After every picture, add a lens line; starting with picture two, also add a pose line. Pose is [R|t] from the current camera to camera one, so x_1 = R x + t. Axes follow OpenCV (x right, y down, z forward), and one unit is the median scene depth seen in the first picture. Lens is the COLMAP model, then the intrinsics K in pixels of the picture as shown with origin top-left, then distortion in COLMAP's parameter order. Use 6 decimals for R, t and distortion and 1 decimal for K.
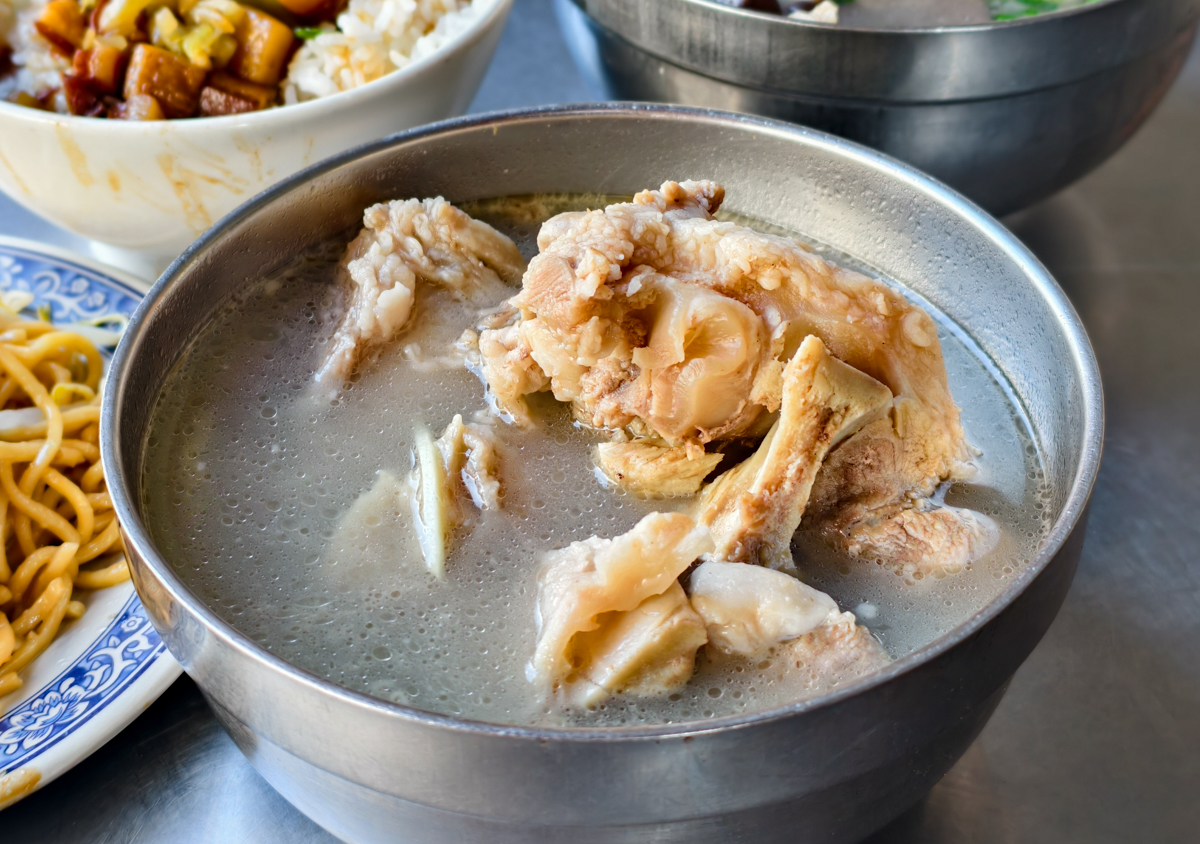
lens RADIAL K [[1896.7, 0, 633.5], [0, 1896.7, 422.1], [0, 0, 1]] dist [0.044384, -0.258011]
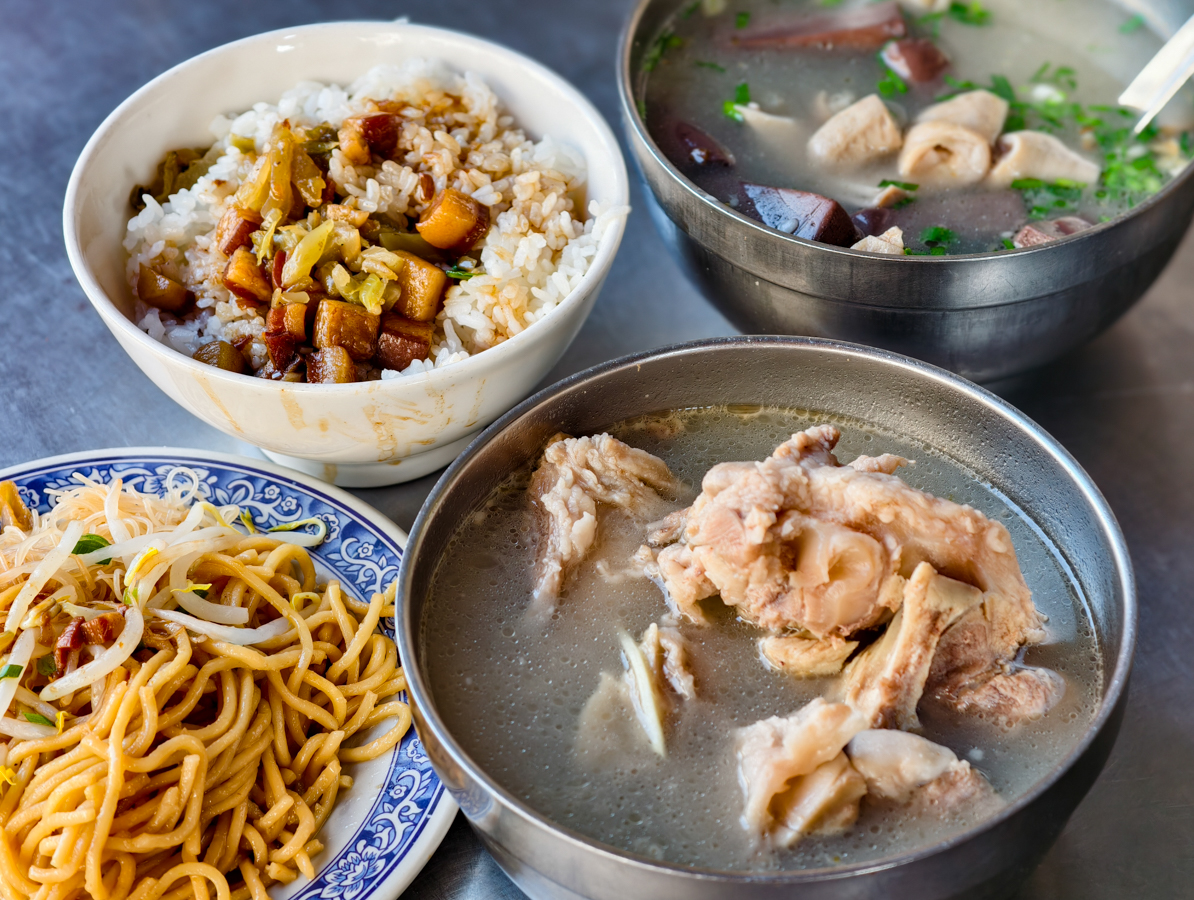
lens RADIAL K [[2956.3, 0, 597.0], [0, 2956.3, 450.0], [0, 0, 1]] dist [0.086414, 0.428490]
pose [[0.995464, -0.081082, 0.049780, -0.229060], [0.075186, 0.991010, 0.110659, -0.361610], [-0.058305, -0.106414, 0.992611, -1.048220]]
